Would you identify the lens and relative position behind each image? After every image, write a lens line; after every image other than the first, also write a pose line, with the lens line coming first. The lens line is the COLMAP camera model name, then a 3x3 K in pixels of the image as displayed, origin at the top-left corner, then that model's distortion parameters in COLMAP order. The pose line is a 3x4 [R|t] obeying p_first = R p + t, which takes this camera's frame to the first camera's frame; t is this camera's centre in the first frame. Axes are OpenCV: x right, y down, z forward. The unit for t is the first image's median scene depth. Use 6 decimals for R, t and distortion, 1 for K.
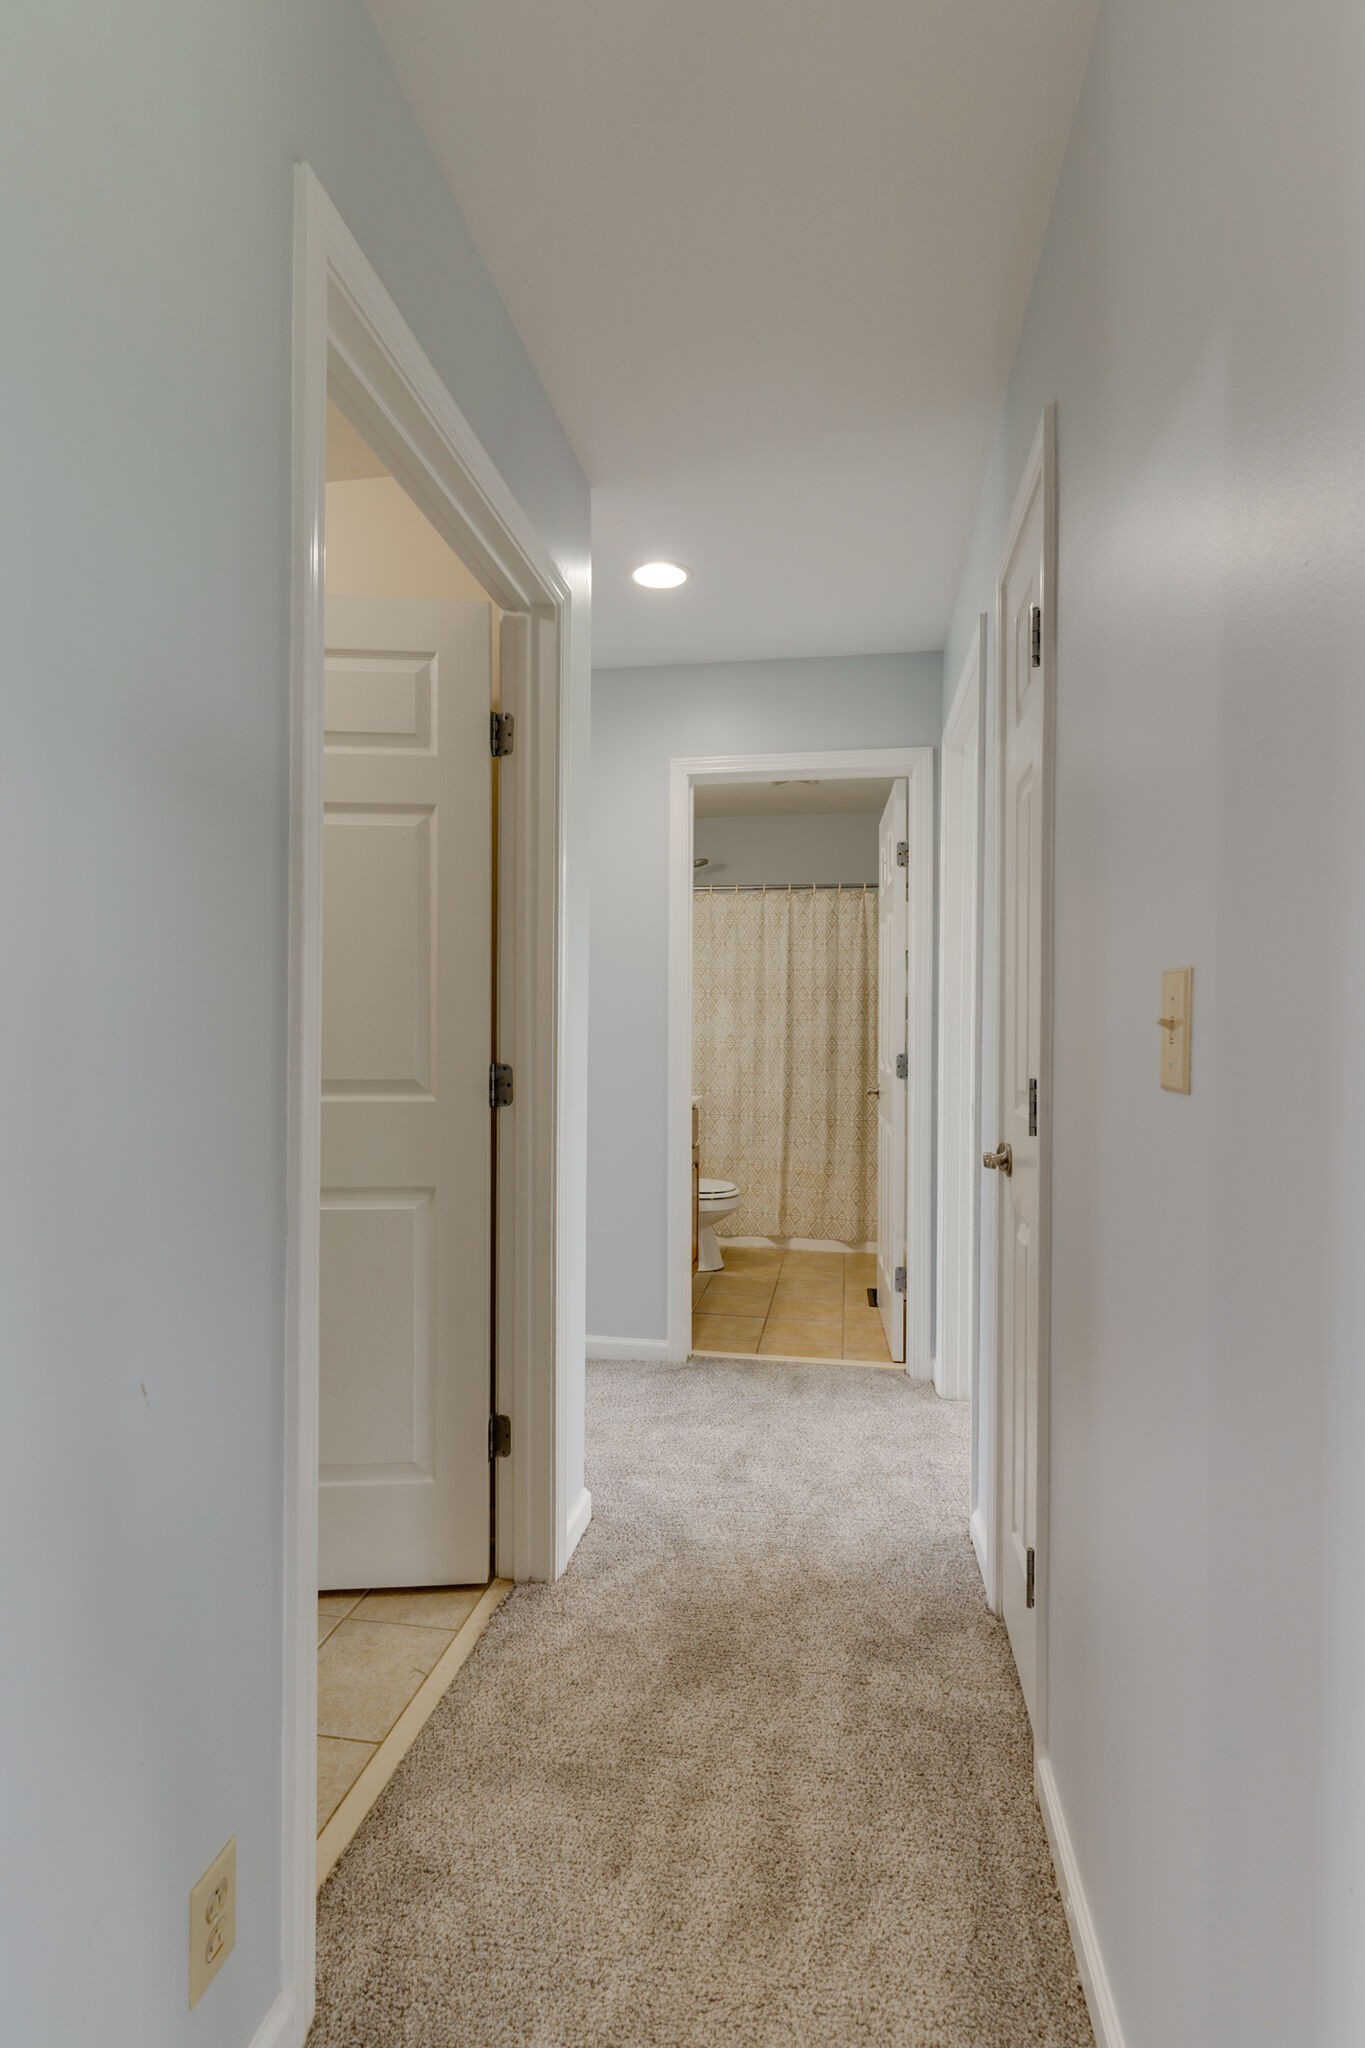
lens RADIAL K [[987.3, 0, 687.6], [0, 987.3, 1025.7], [0, 0, 1]] dist [0.005703, -0.000286]
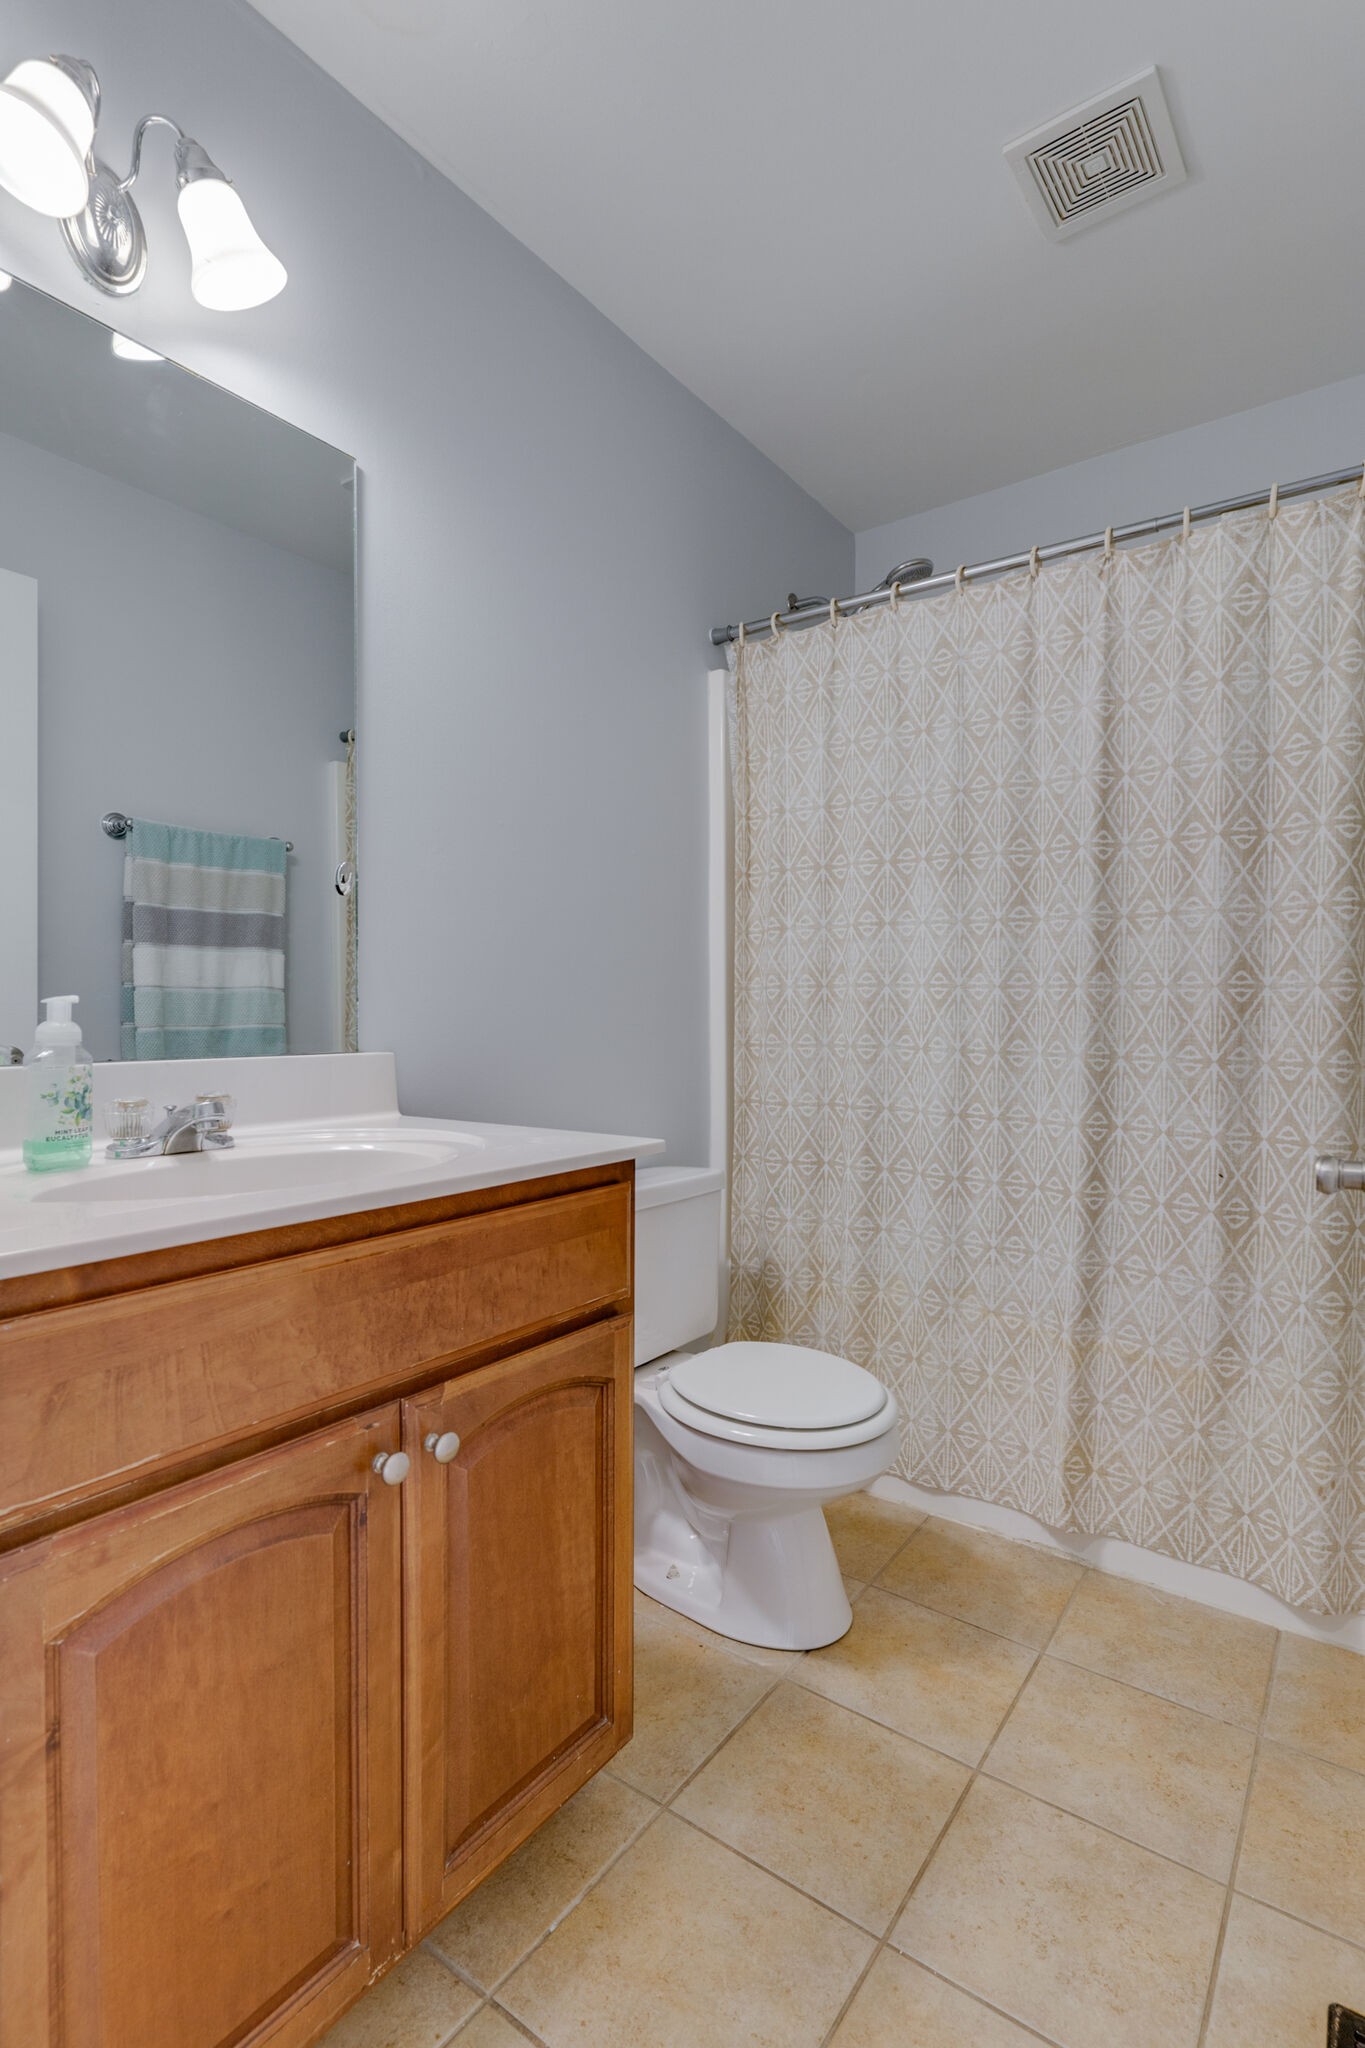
lens RADIAL K [[987.3, 0, 685.4], [0, 987.3, 1031.0], [0, 0, 1]] dist [0.005703, -0.000286]
pose [[0.894901, 0.005025, -0.446236, 0.126893], [0.004861, 0.999768, 0.021007, 0.026301], [0.446238, -0.020968, 0.894669, 0.620067]]
